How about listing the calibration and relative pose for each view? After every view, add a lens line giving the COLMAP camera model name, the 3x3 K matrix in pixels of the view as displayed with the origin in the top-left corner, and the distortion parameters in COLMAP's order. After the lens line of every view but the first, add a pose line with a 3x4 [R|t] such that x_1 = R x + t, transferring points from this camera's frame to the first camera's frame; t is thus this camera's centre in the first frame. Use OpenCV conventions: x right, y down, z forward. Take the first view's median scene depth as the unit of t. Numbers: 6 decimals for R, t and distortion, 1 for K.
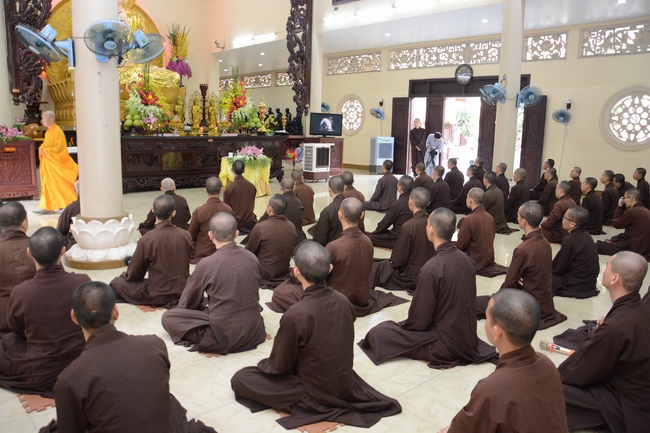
lens RADIAL K [[506.8, 0, 325.0], [0, 506.8, 216.5], [0, 0, 1]] dist [-0.157682, 0.124018]
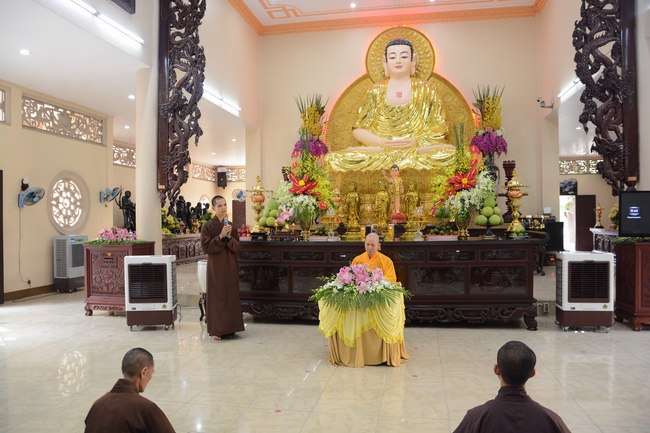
lens RADIAL K [[506.8, 0, 325.0], [0, 506.8, 216.5], [0, 0, 1]] dist [-0.157682, 0.124018]
pose [[0.612089, -0.036548, -0.789944, 0.167114], [-0.113887, 0.984444, -0.133792, -0.083241], [0.782545, 0.171857, 0.598404, 0.480436]]
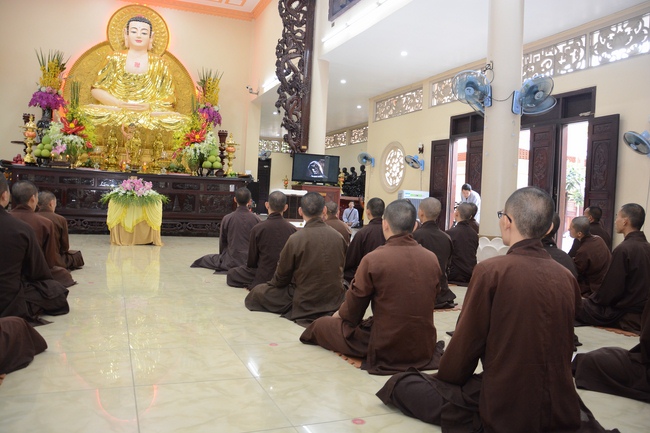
lens RADIAL K [[506.8, 0, 325.0], [0, 506.8, 216.5], [0, 0, 1]] dist [-0.157682, 0.124018]
pose [[0.947112, 0.029912, -0.319505, 0.263335], [-0.080344, 0.986038, -0.145853, 0.001843], [0.310682, 0.163809, 0.936292, 0.287560]]
